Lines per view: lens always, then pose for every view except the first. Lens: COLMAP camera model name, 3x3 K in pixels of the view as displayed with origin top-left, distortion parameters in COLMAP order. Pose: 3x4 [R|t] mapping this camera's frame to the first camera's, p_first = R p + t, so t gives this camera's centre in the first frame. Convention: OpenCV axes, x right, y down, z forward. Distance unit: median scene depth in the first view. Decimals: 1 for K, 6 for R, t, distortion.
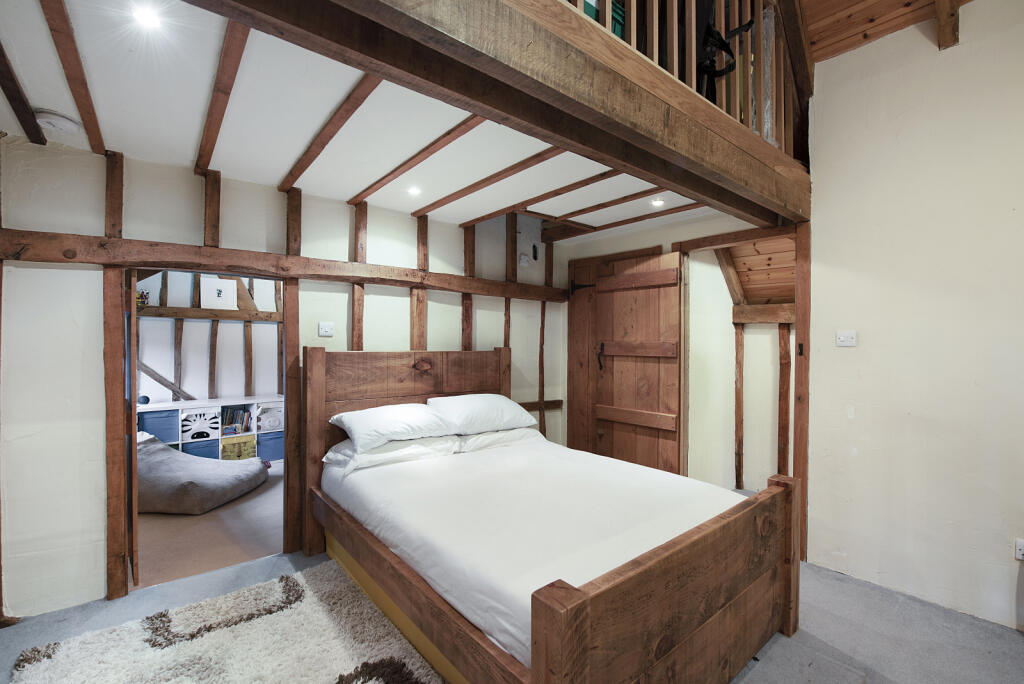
lens RADIAL K [[450.8, 0, 509.6], [0, 450.8, 349.1], [0, 0, 1]] dist [-0.000315, 0.000041]
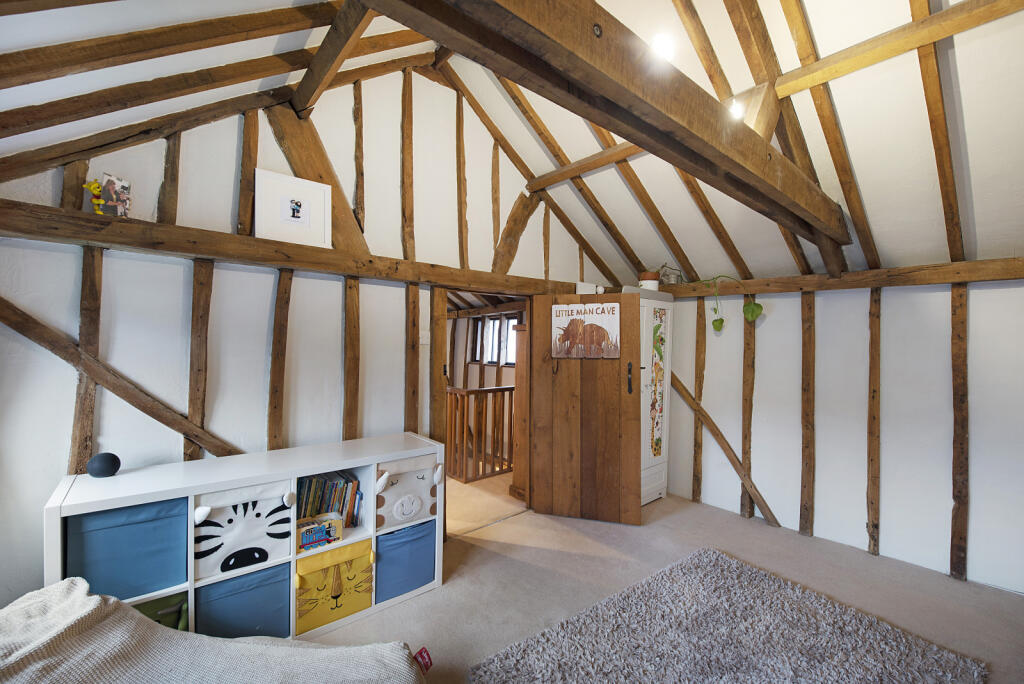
lens RADIAL K [[427.5, 0, 512.0], [0, 427.5, 342.0], [0, 0, 1]] dist [-0.013462, -0.000070]
pose [[0.996280, 0.005689, -0.085985, -0.418477], [-0.007377, 0.999786, -0.019327, 0.014359], [0.085857, 0.019890, 0.996109, 0.638996]]
